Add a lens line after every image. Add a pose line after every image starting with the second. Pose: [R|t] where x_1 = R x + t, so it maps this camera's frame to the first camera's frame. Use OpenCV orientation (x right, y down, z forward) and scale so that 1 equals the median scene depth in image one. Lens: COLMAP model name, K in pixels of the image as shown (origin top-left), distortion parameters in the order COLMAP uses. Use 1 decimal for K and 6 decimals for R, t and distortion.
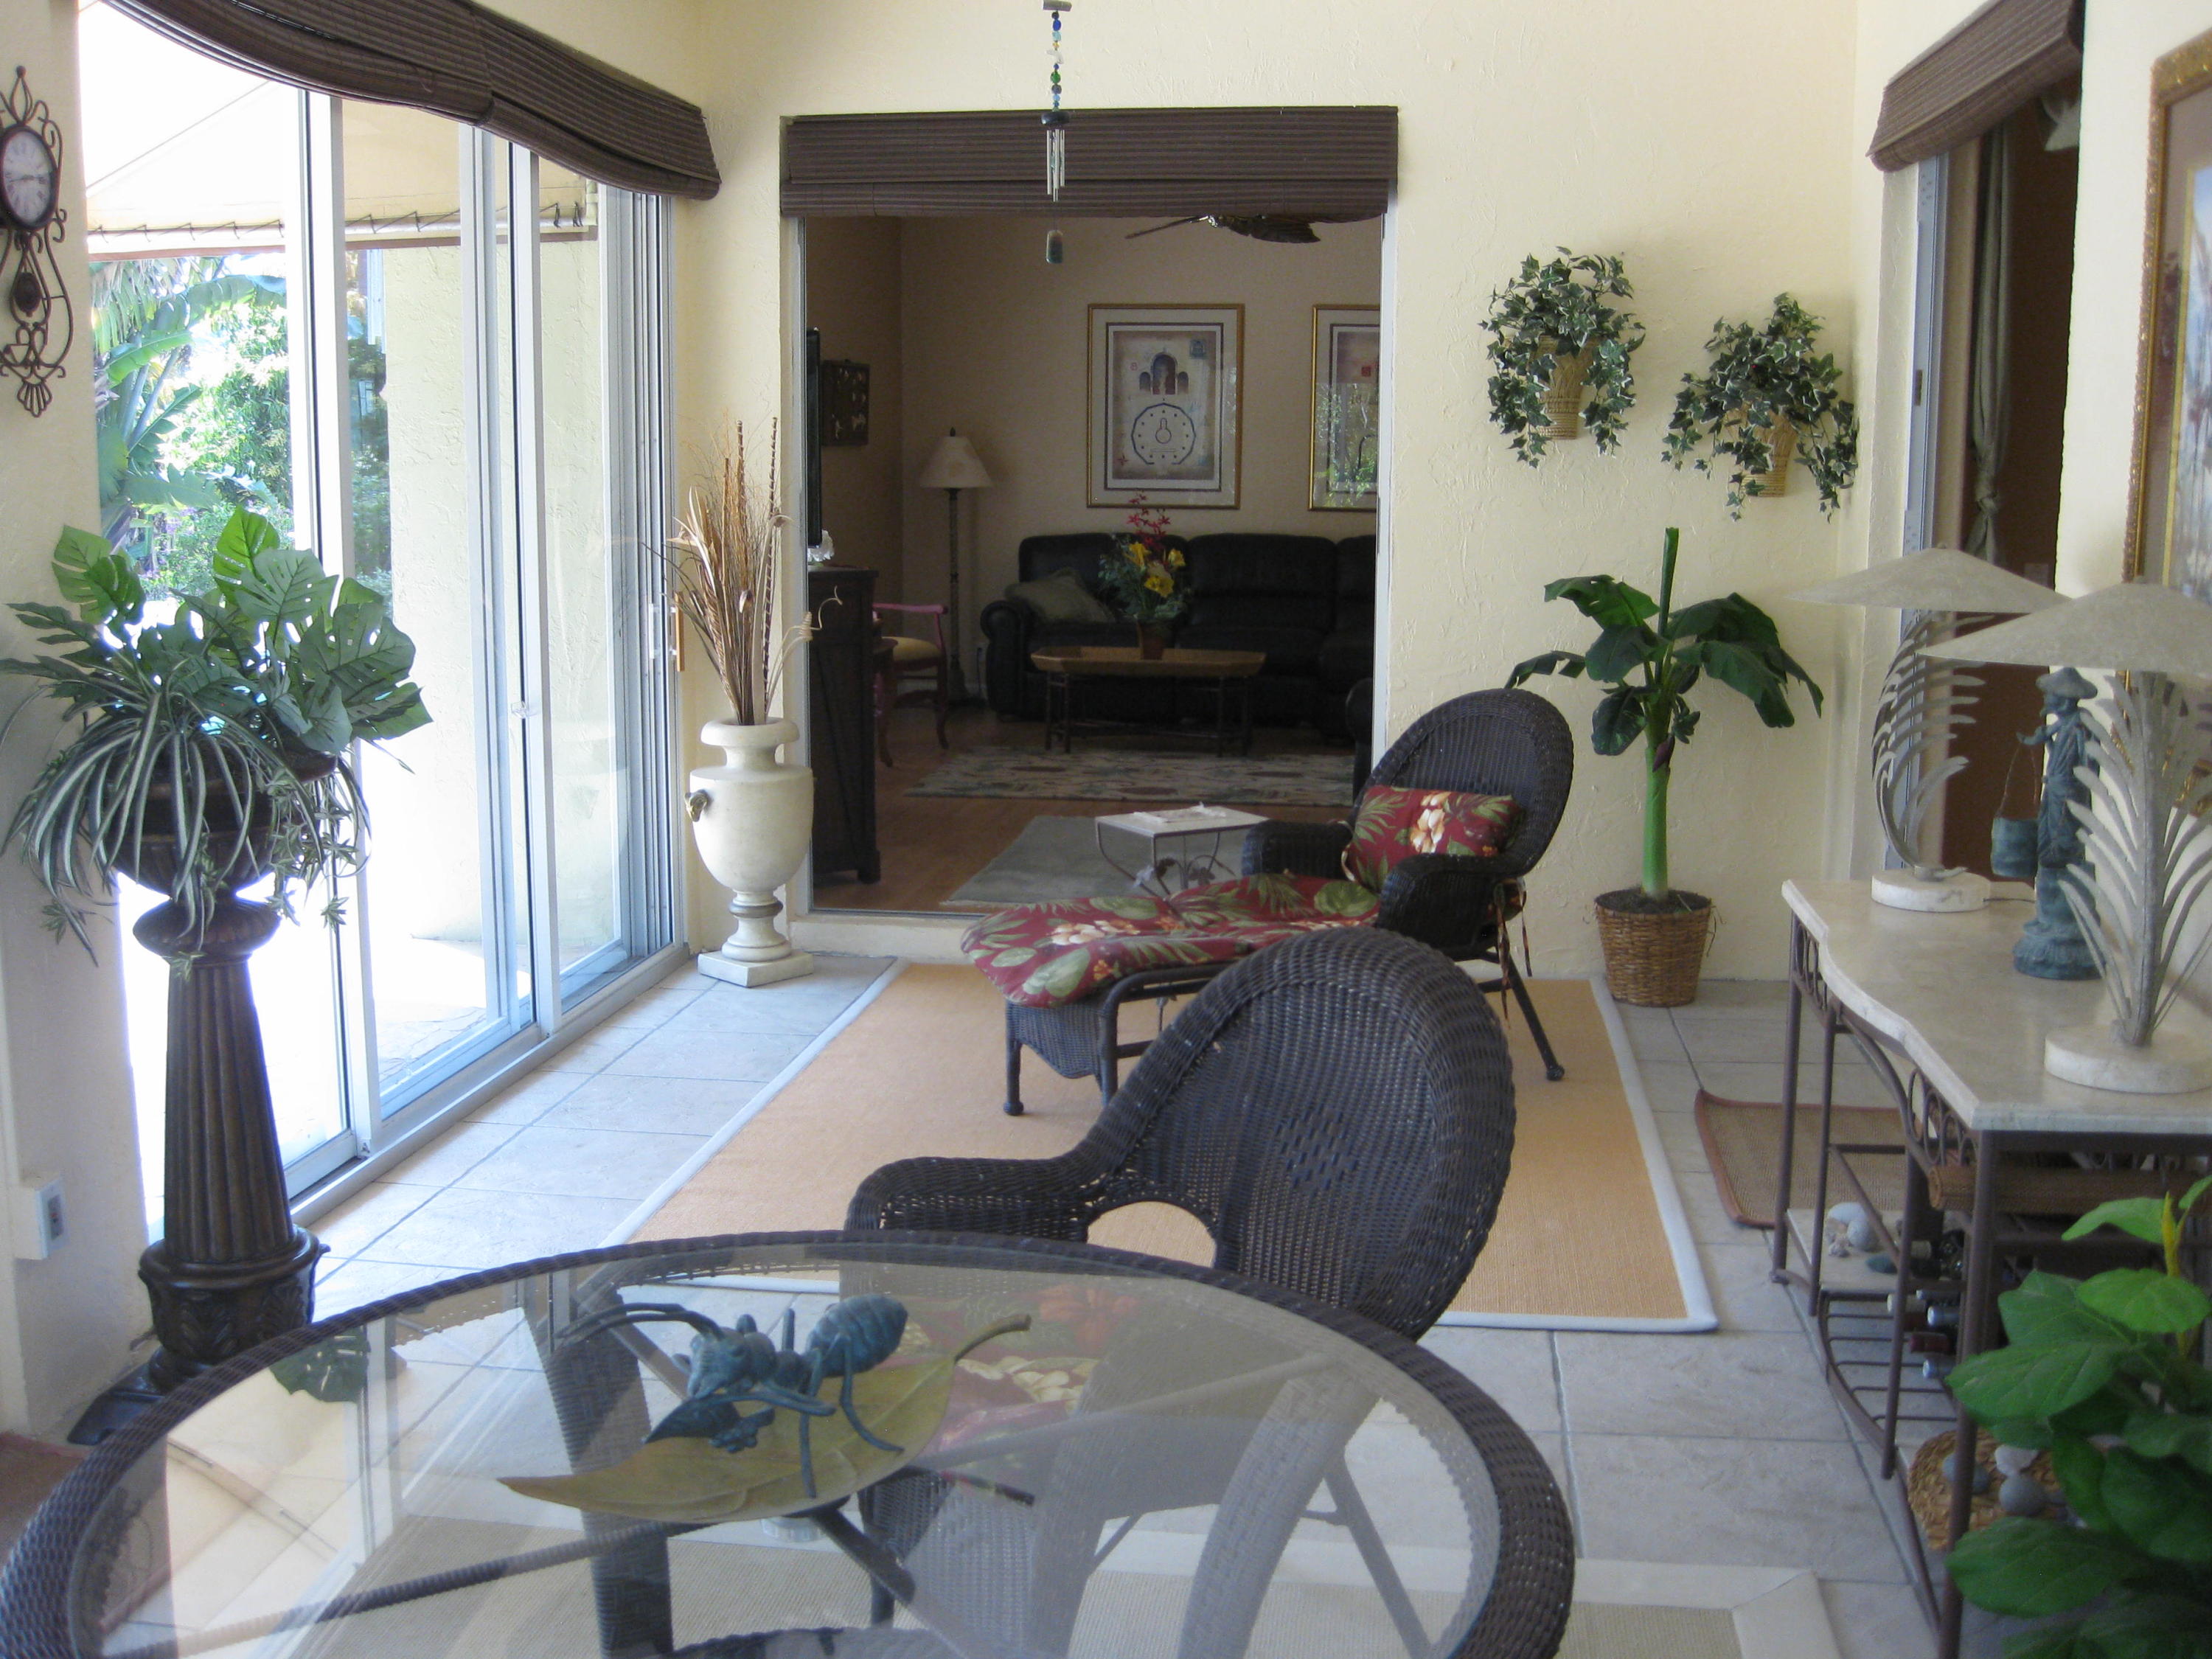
lens RADIAL K [[2272.2, 0, 1107.3], [0, 2272.2, 827.5], [0, 0, 1]] dist [-0.112983, 0.000000]
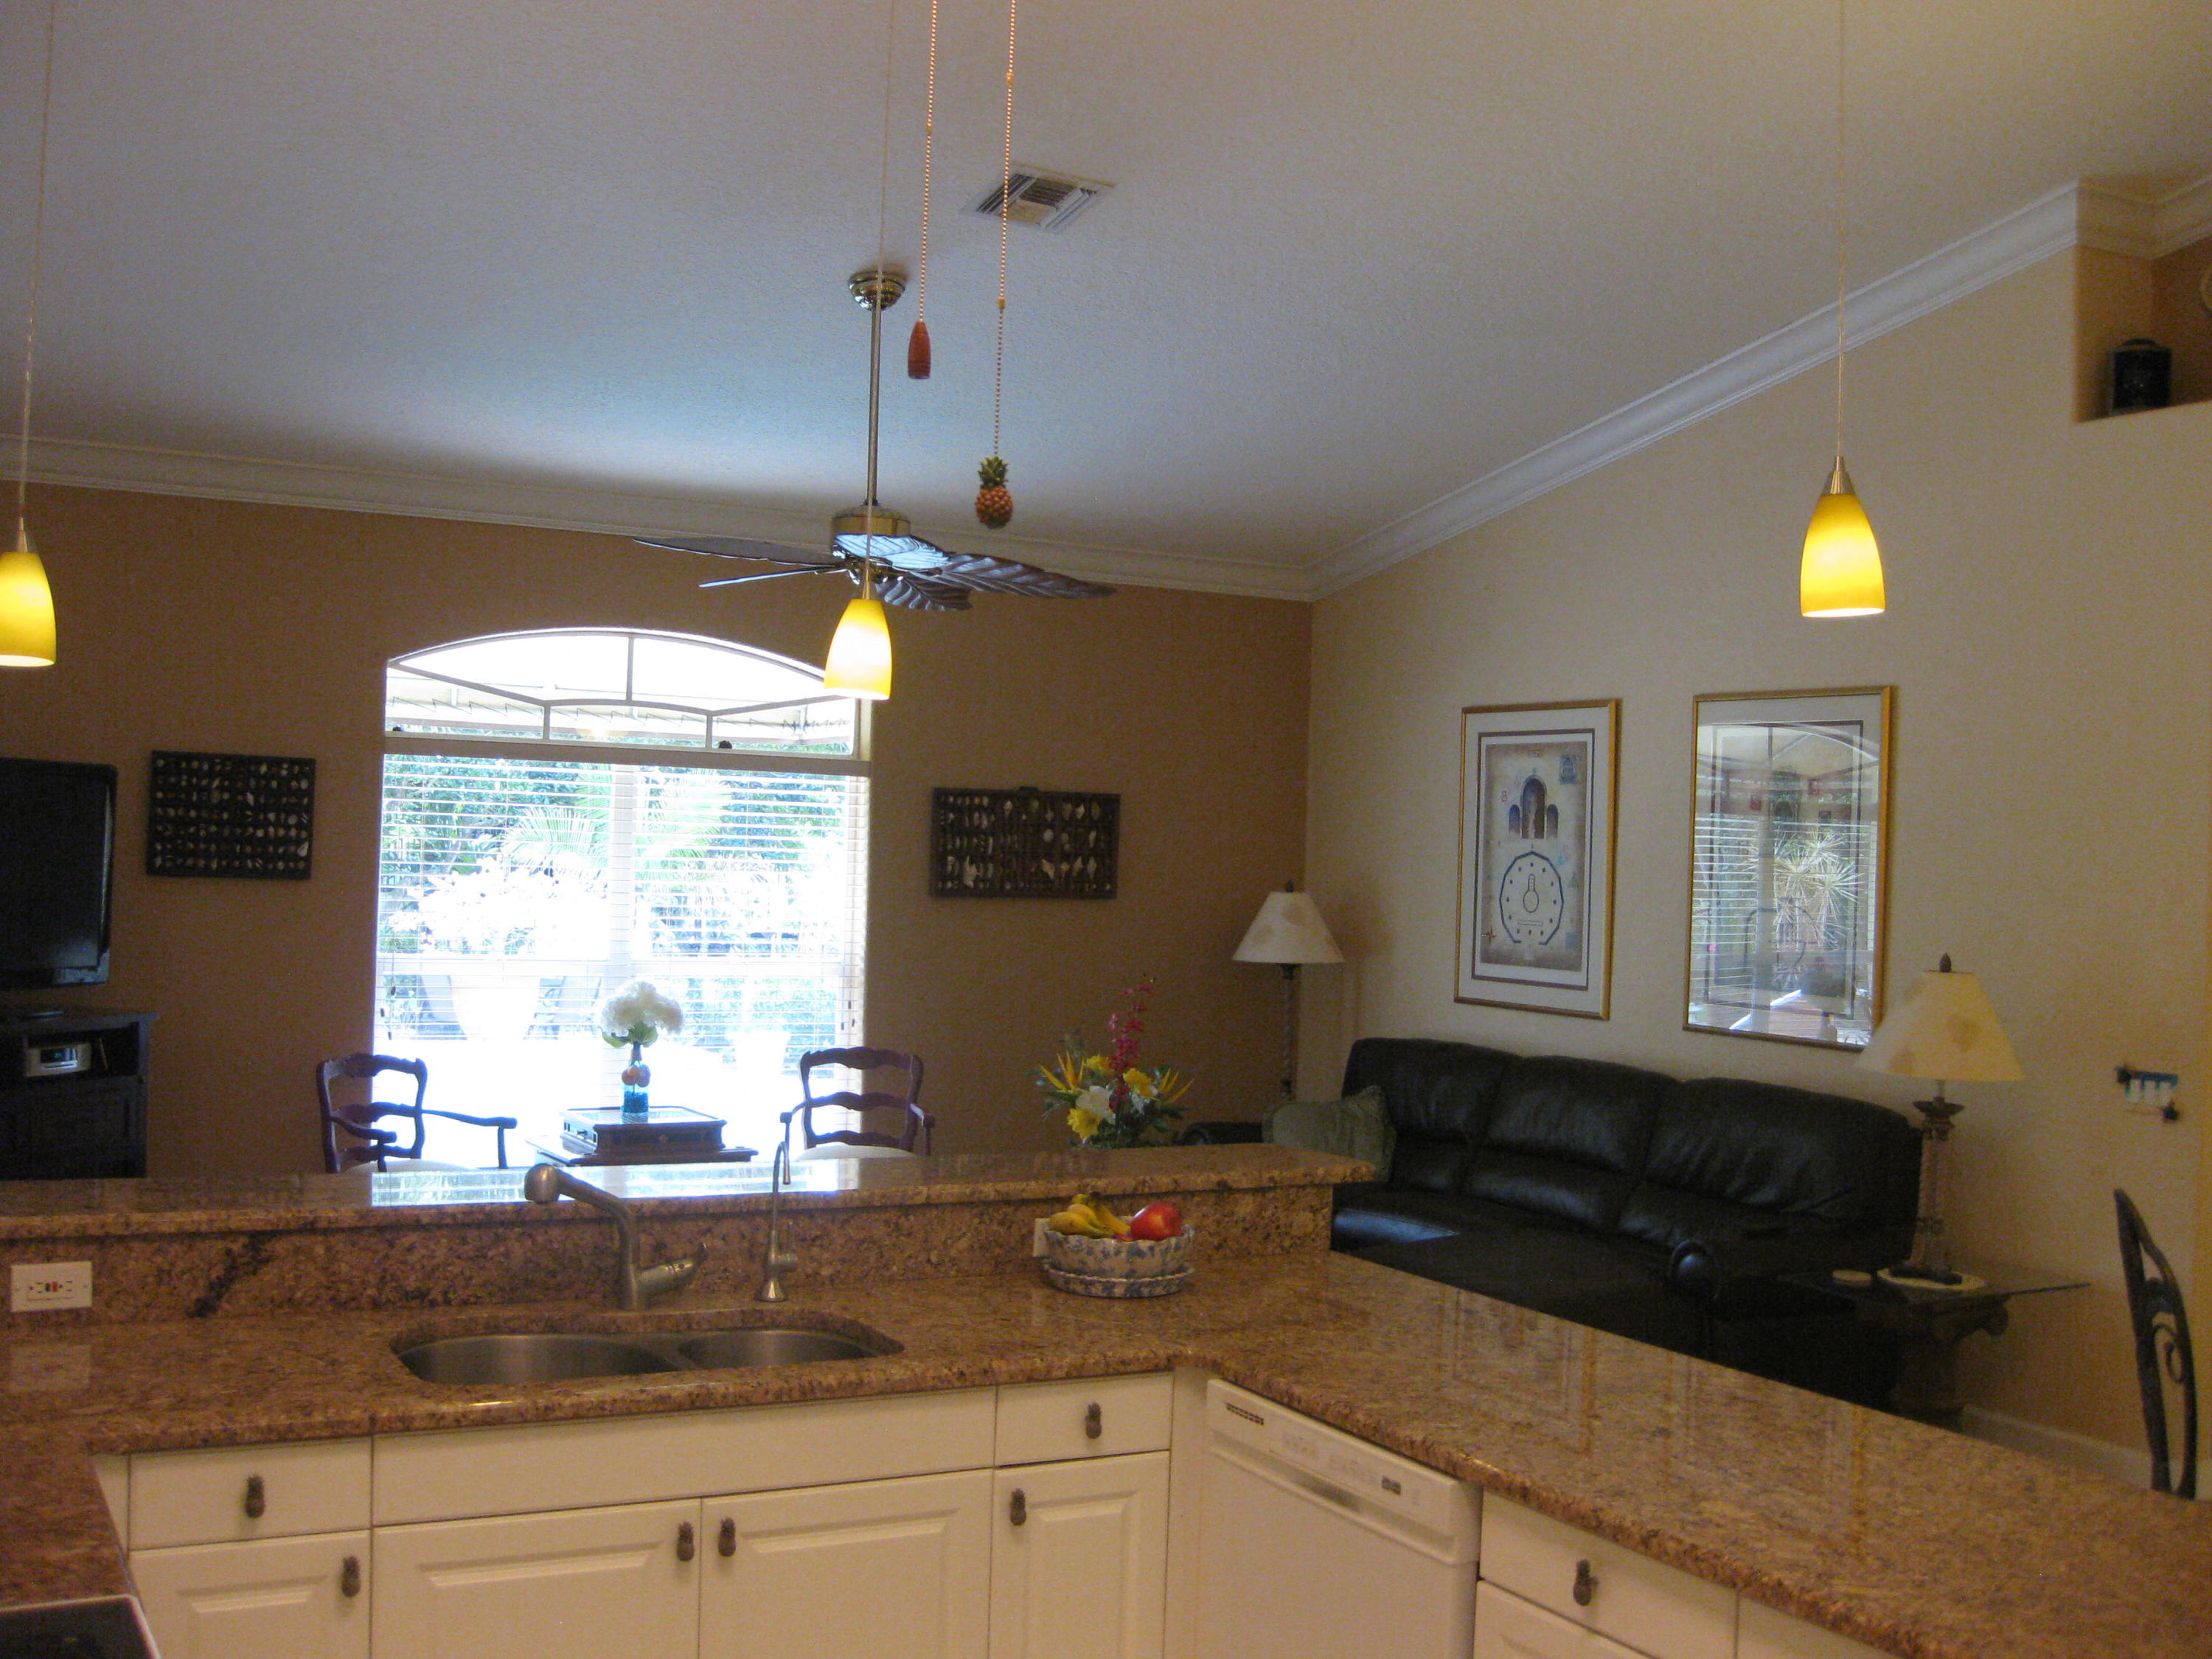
lens RADIAL K [[2272.2, 0, 1105.6], [0, 2272.2, 824.2], [0, 0, 1]] dist [-0.112983, 0.000000]
pose [[0.599631, 0.004103, -0.800266, 0.476125], [-0.159461, 0.980547, -0.114455, -0.100463], [0.784229, 0.196242, 0.588621, 0.514766]]
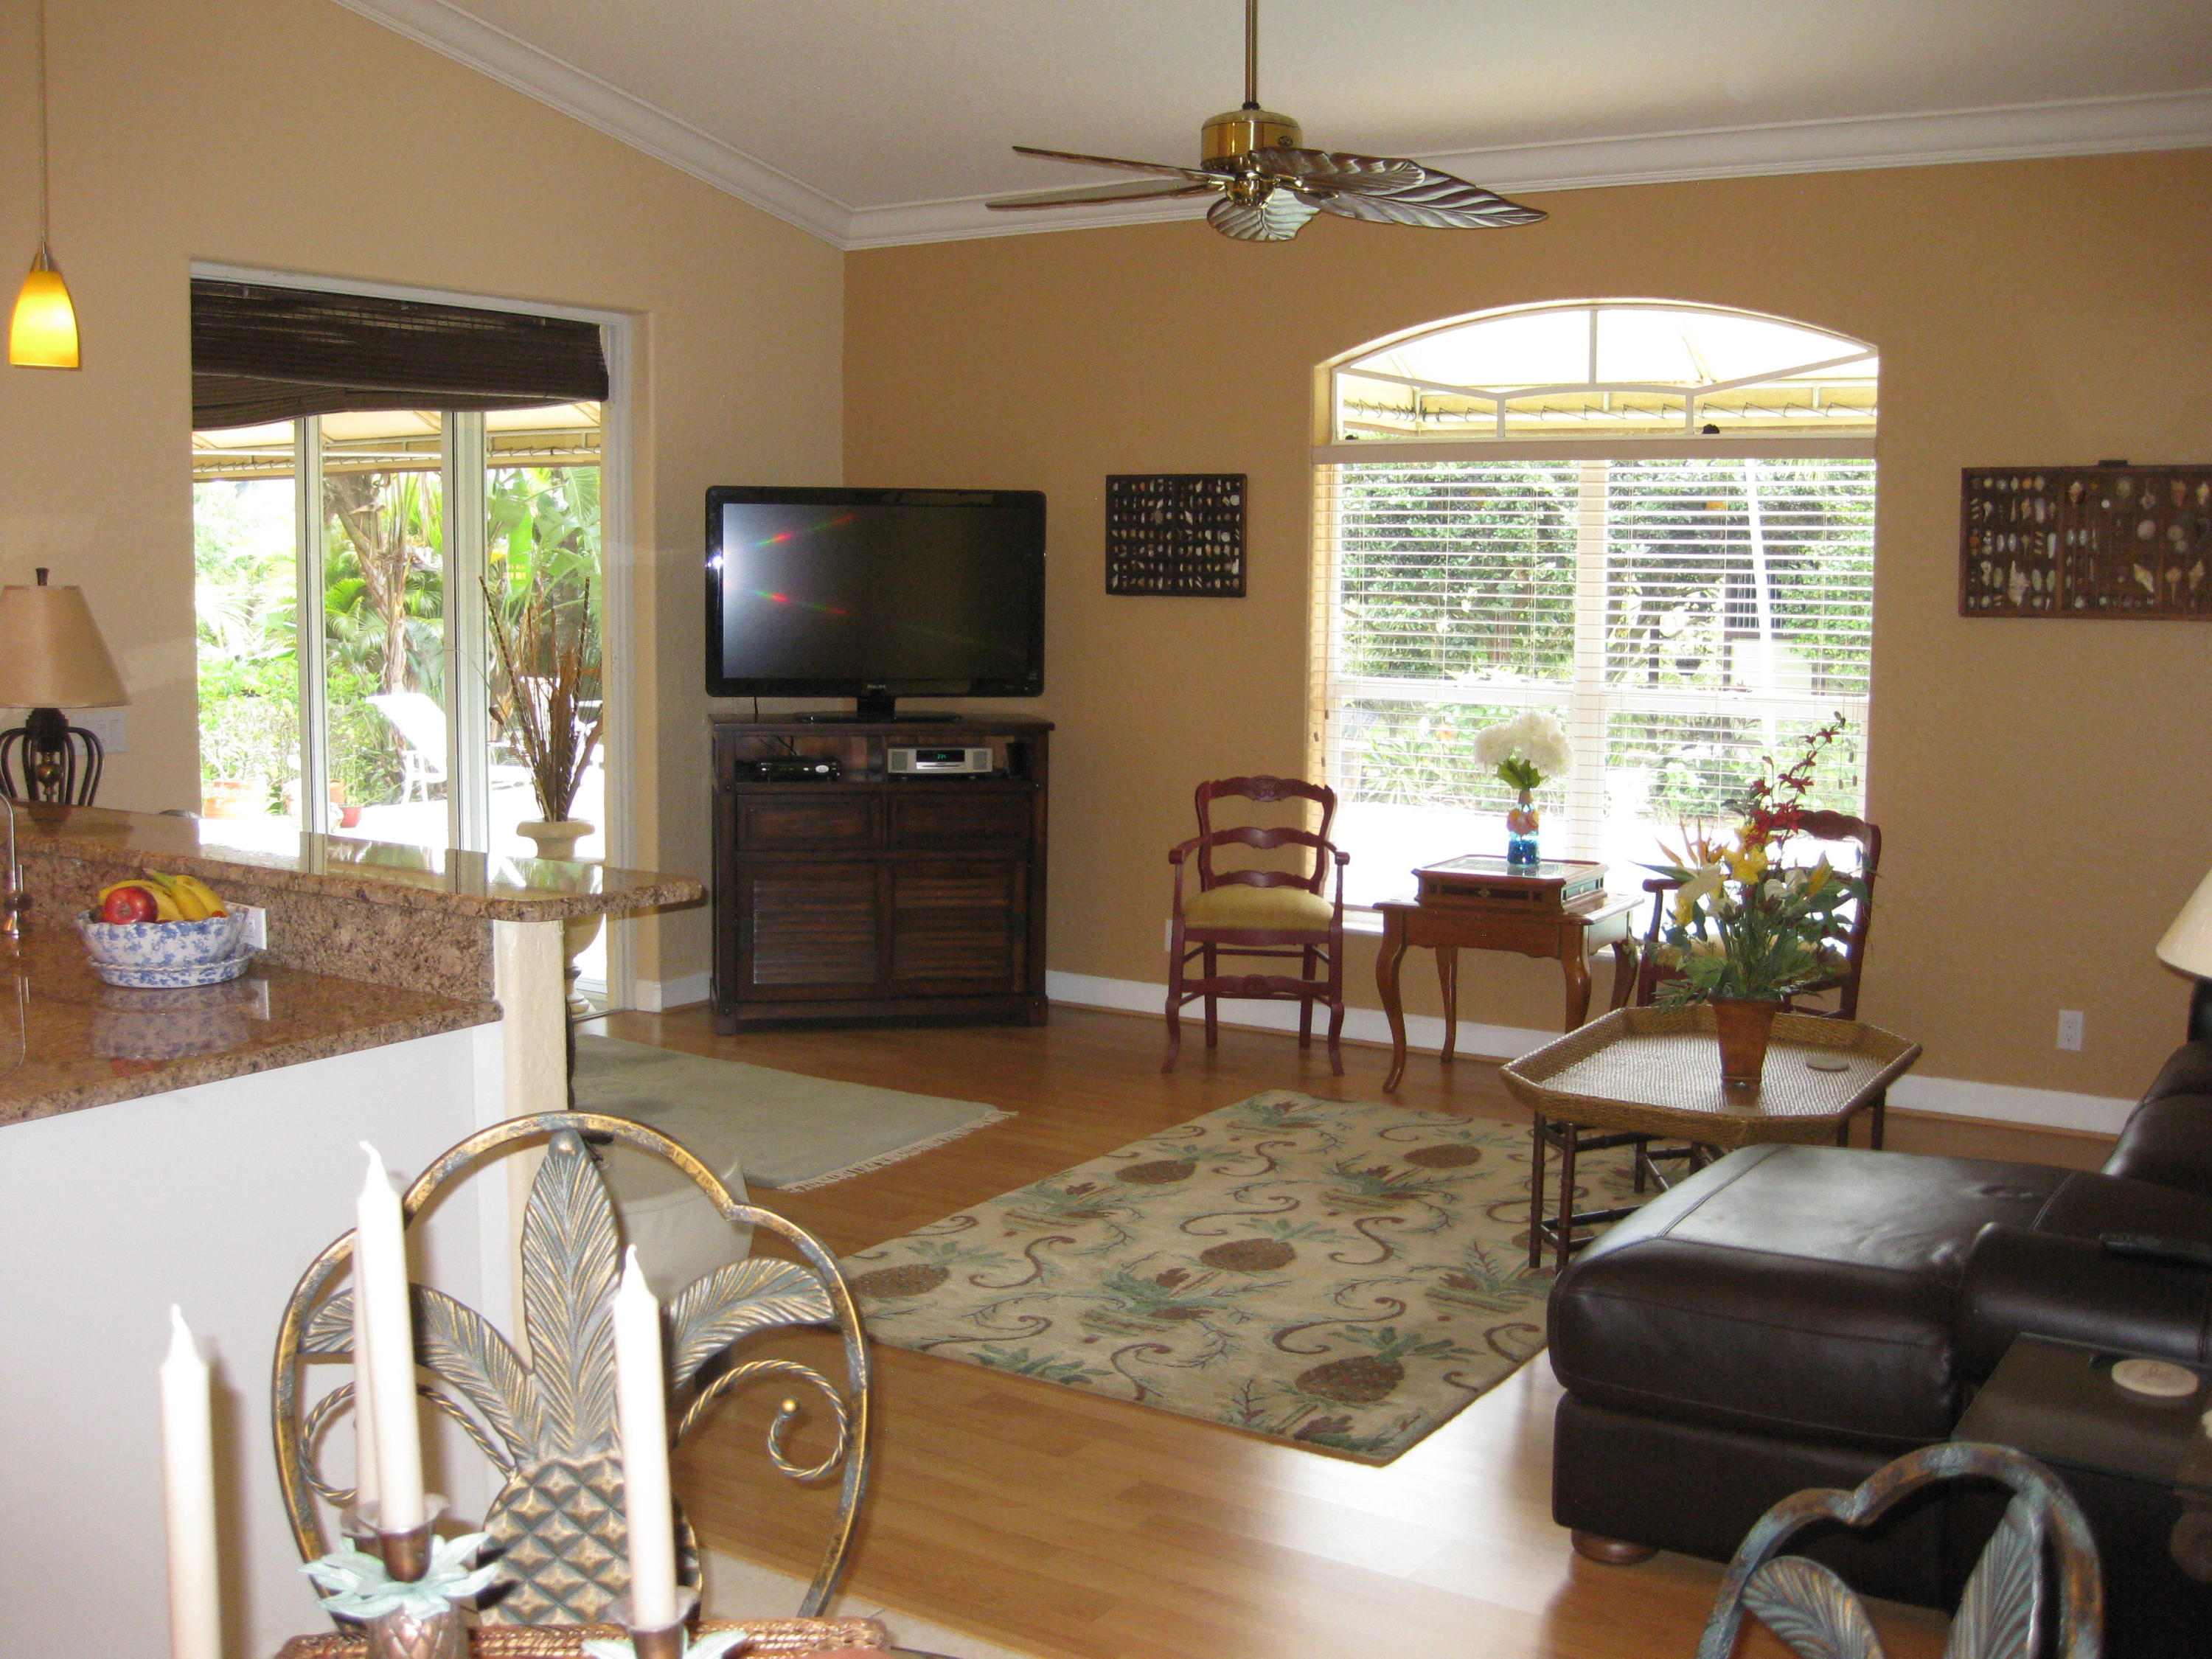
lens RADIAL K [[2272.2, 0, 1105.7], [0, 2272.2, 829.5], [0, 0, 1]] dist [-0.112983, 0.000000]
pose [[-0.421235, 0.091123, -0.902362, 0.427544], [-0.160853, 0.971661, 0.173210, -0.160226], [0.892574, 0.218110, -0.394640, 0.929664]]
